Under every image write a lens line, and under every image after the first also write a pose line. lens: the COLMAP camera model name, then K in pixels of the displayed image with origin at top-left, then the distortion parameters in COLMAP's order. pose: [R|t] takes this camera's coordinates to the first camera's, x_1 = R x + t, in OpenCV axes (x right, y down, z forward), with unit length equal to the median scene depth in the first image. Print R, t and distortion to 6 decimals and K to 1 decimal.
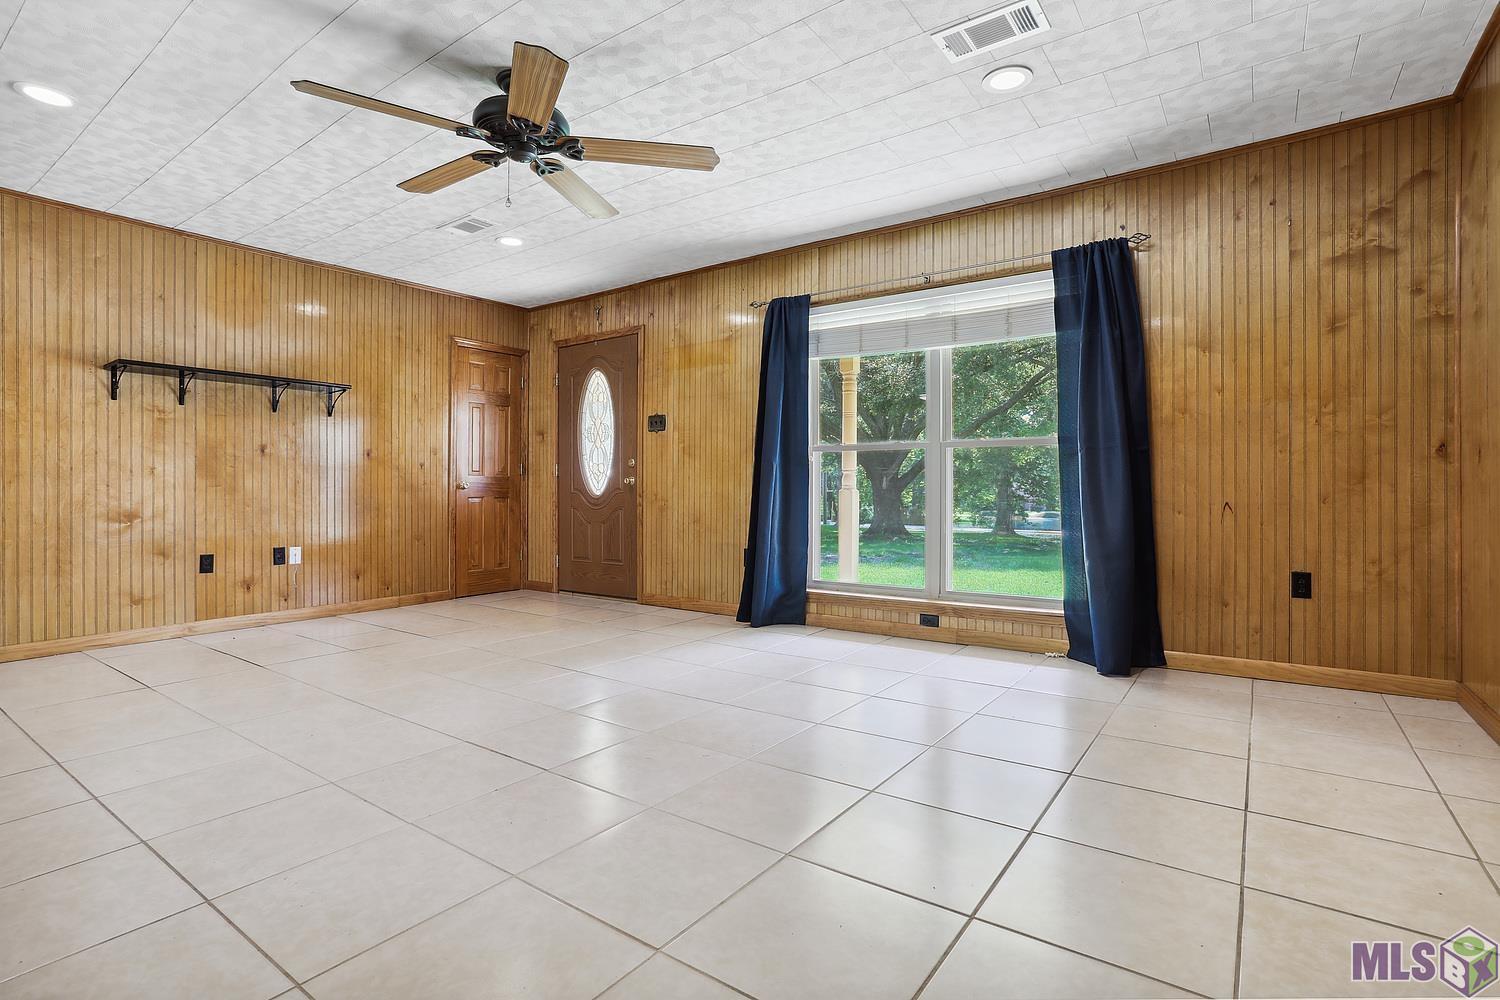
lens RADIAL K [[666.2, 0, 664.7], [0, 666.2, 489.2], [0, 0, 1]] dist [-0.054451, 0.020806]
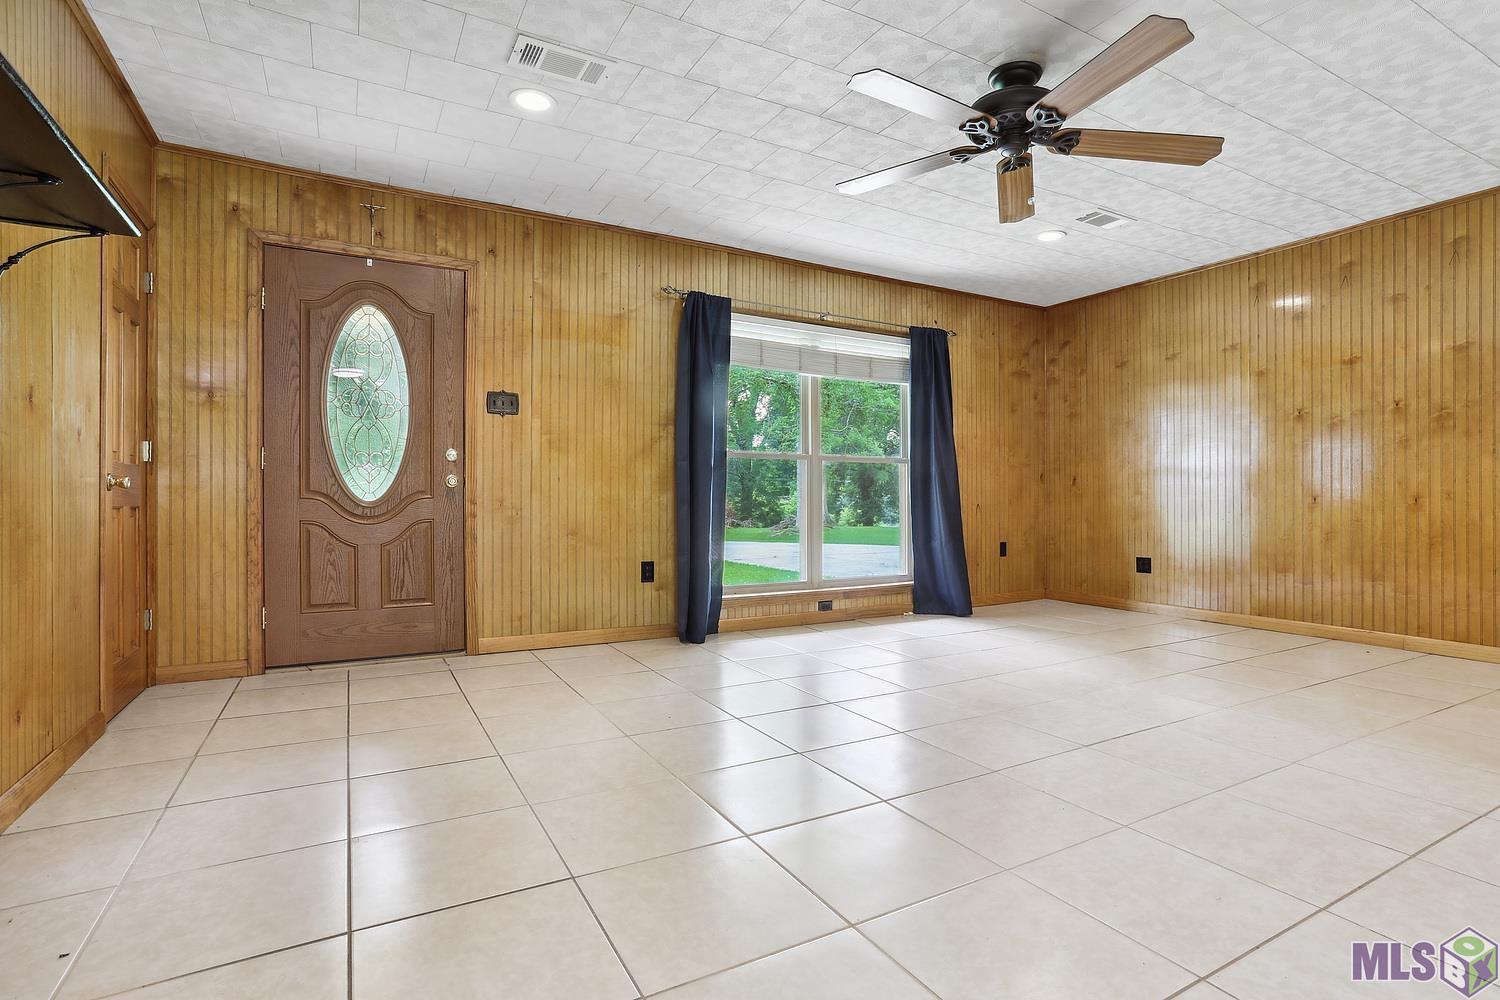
lens RADIAL K [[727.1, 0, 747.5], [0, 727.1, 495.8], [0, 0, 1]] dist [-0.054753, 0.029545]
pose [[0.430669, 0.006530, 0.902487, -0.658581], [-0.003020, 0.999979, -0.005795, 0.007260], [-0.902505, -0.000230, 0.430679, 0.444660]]
